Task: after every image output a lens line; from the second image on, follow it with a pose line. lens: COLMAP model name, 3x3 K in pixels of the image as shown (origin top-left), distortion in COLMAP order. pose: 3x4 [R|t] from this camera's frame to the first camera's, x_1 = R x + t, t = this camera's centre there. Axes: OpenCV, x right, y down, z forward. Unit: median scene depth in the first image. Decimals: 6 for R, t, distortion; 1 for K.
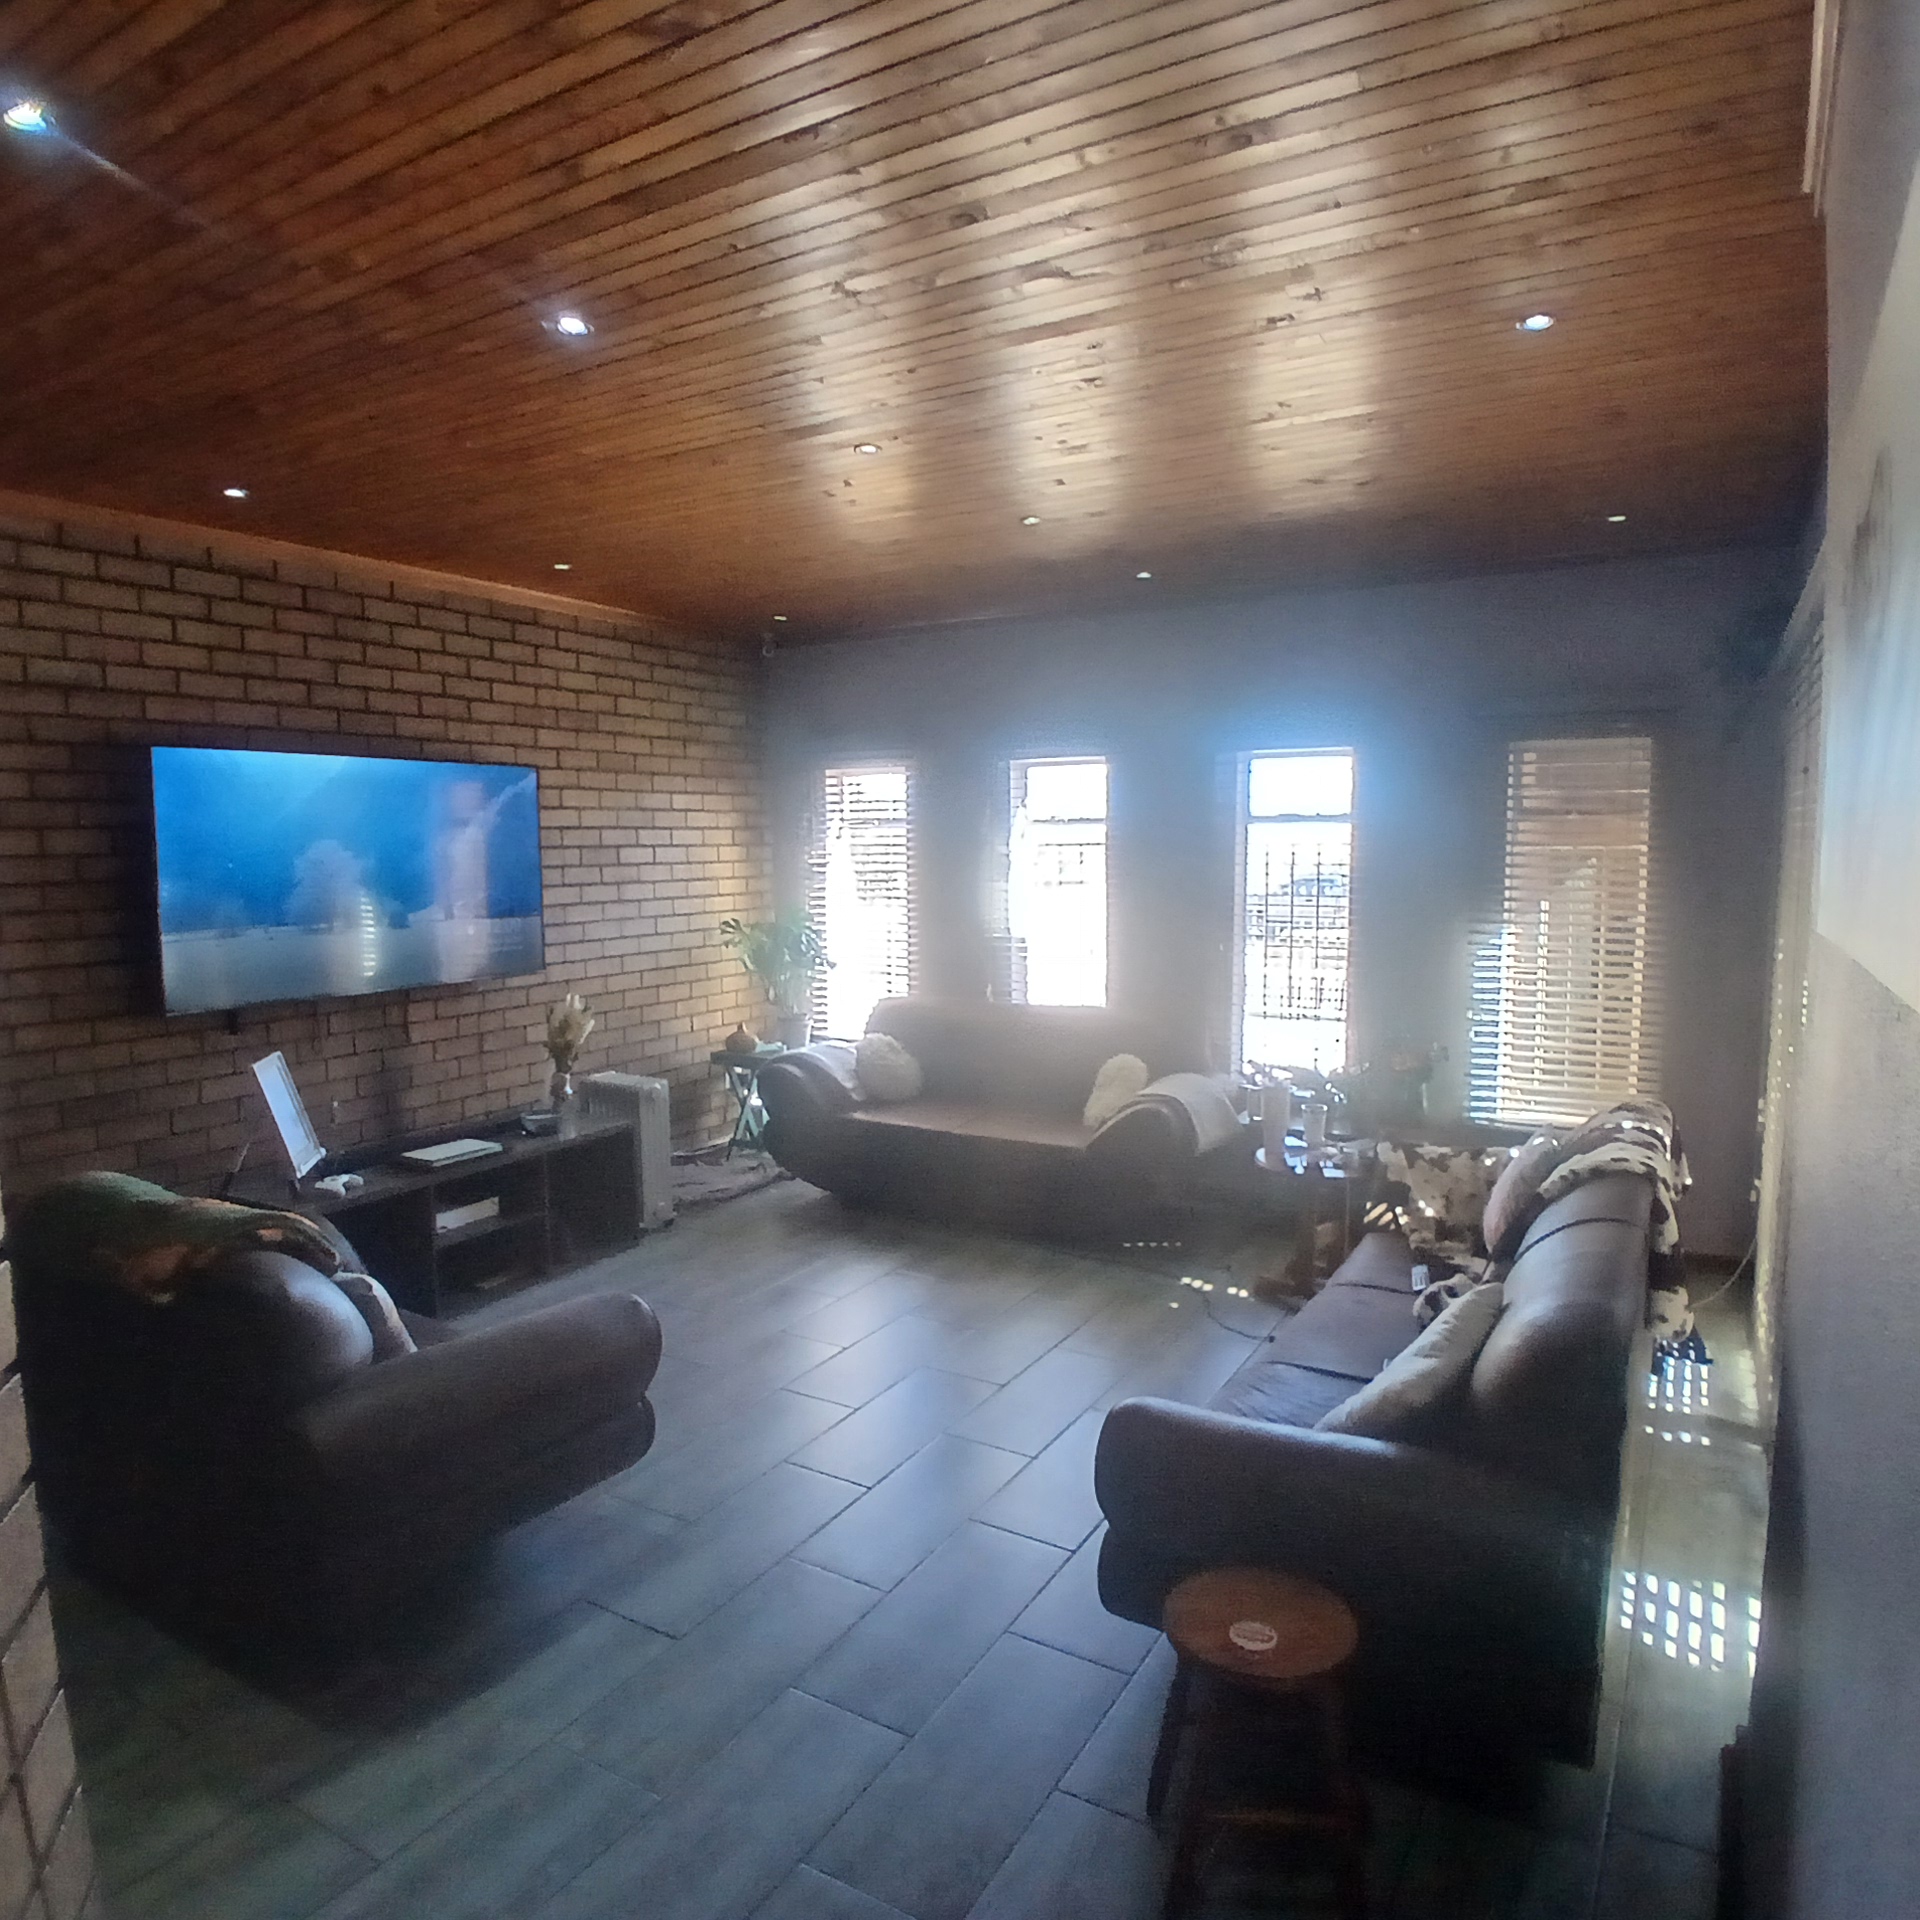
lens RADIAL K [[1272.6, 0, 966.1], [0, 1272.6, 976.2], [0, 0, 1]] dist [0.011762, -0.060146]
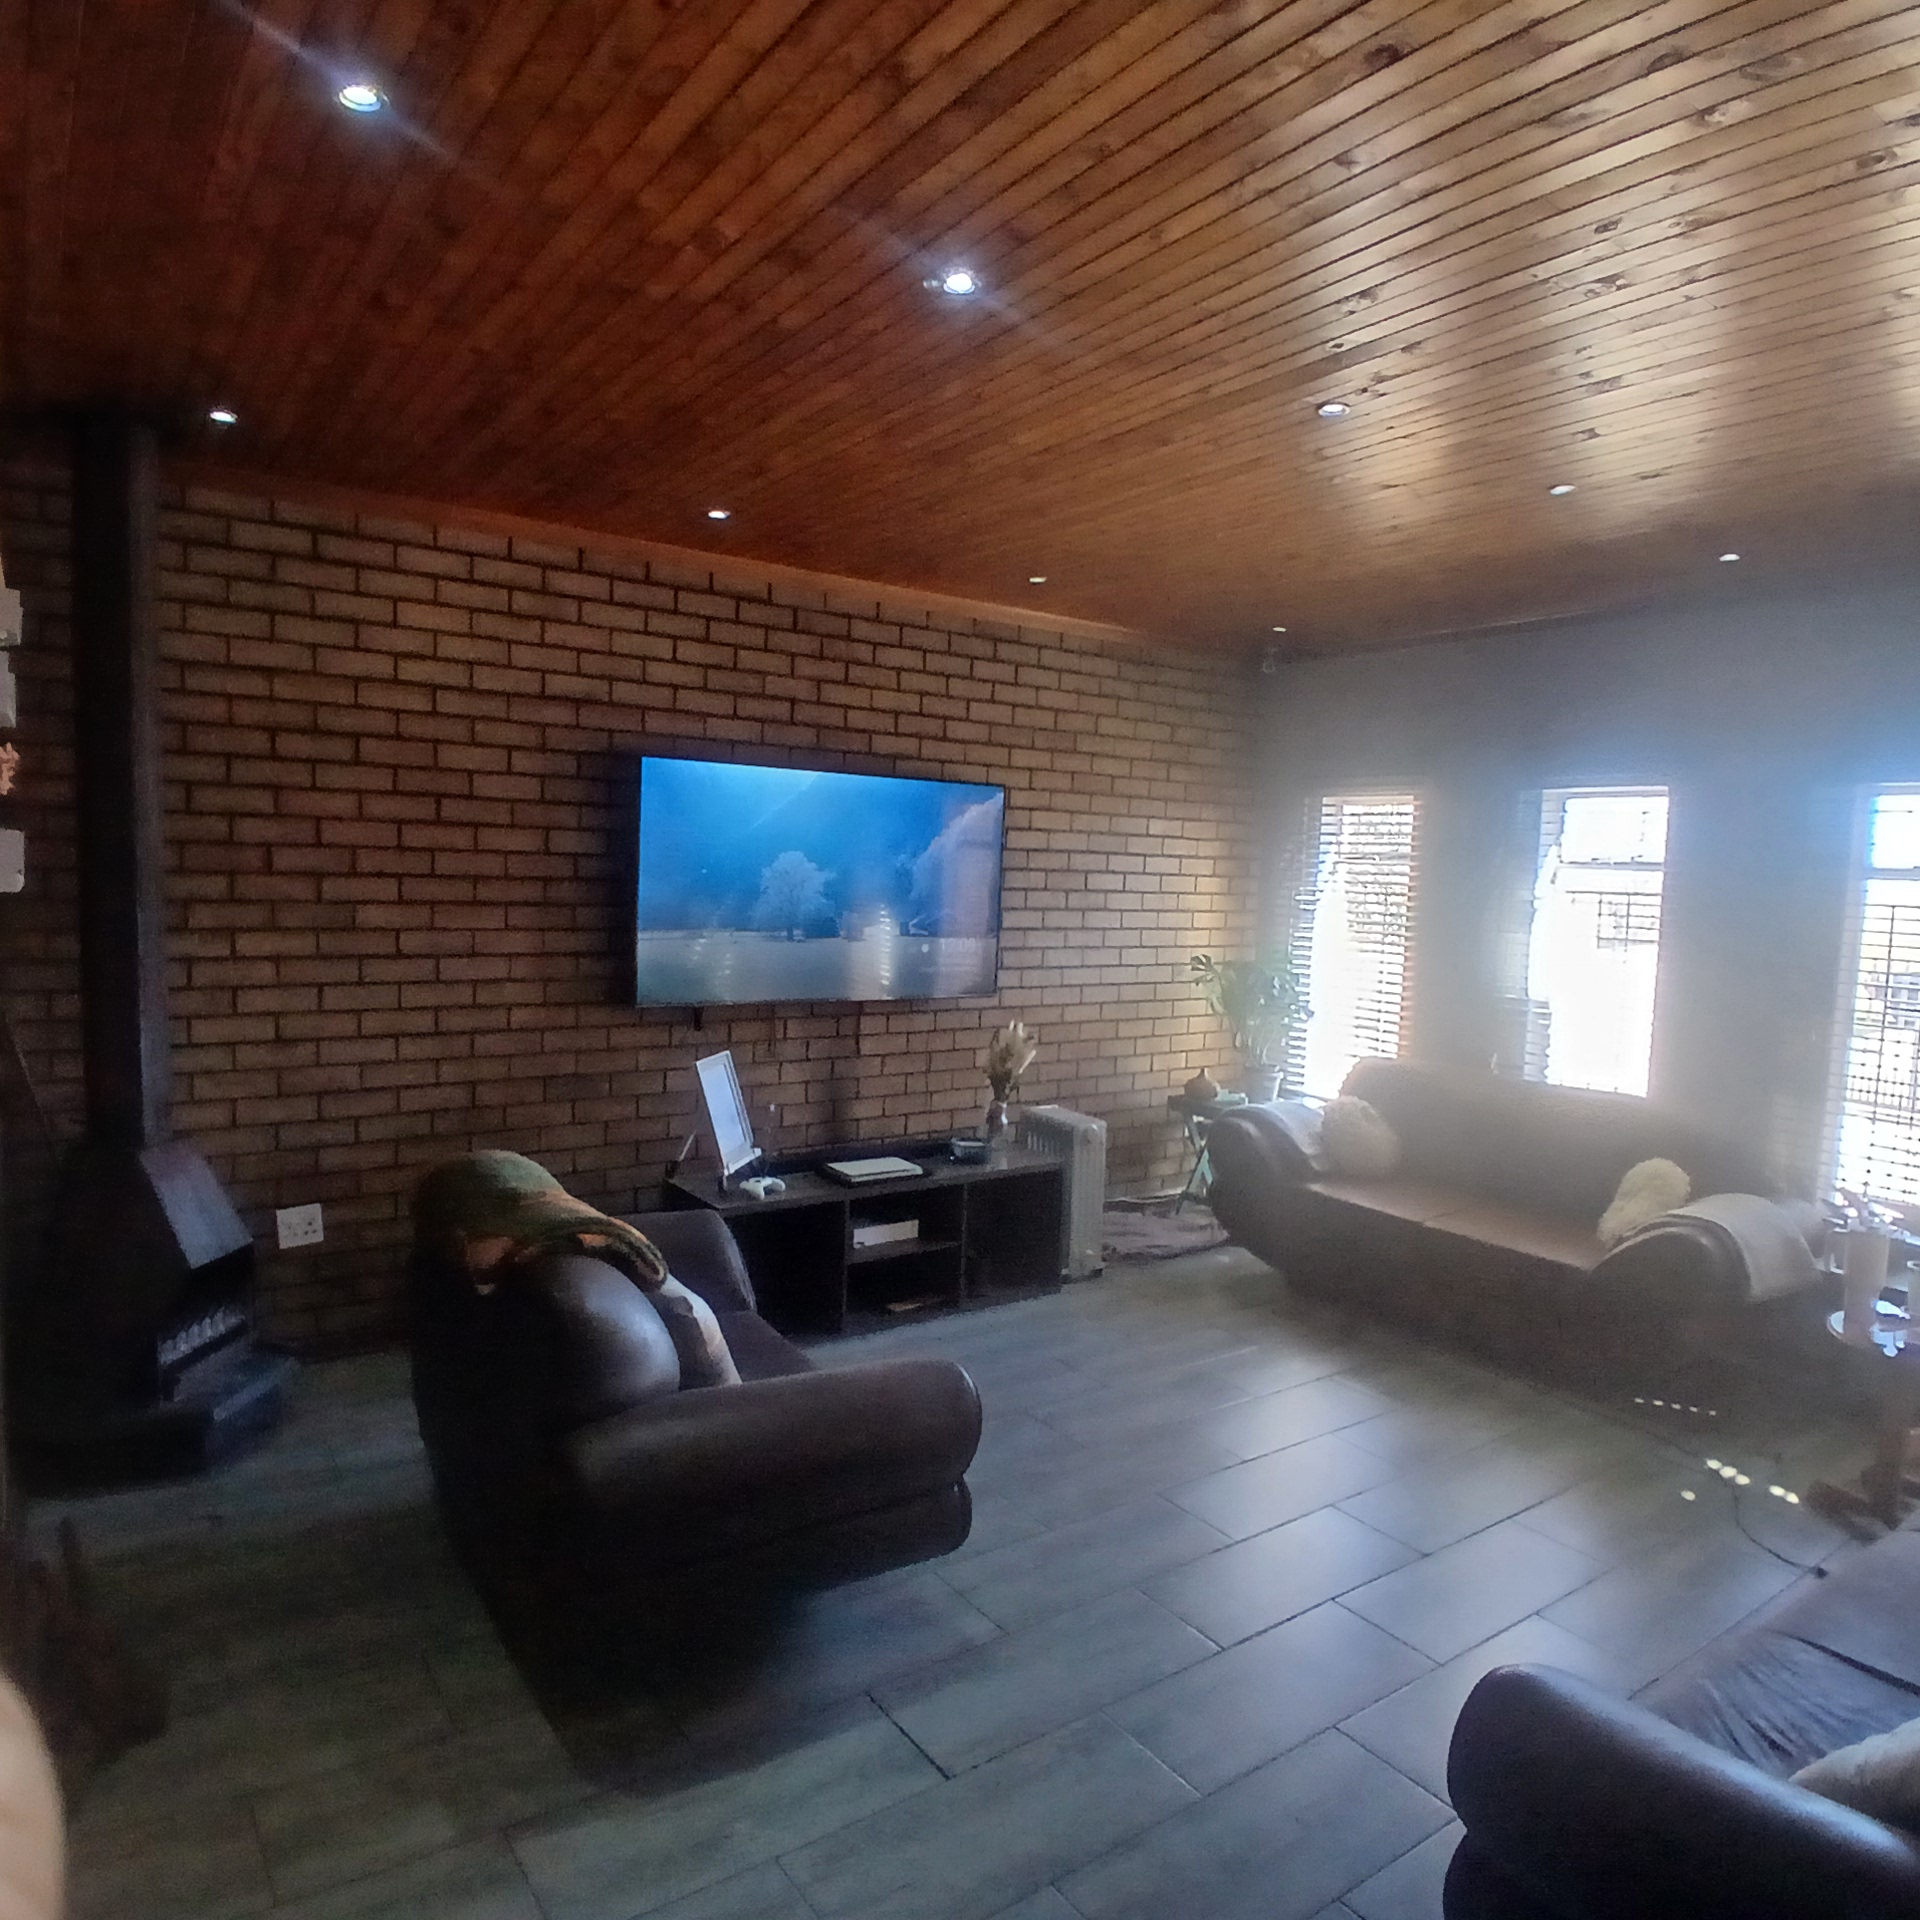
lens RADIAL K [[1272.6, 0, 966.1], [0, 1272.6, 976.2], [0, 0, 1]] dist [0.011762, -0.060146]
pose [[0.907730, 0.076183, -0.412580, 0.053479], [-0.087251, 0.996154, -0.008024, -0.008875], [0.410382, 0.043282, 0.910886, 0.105739]]
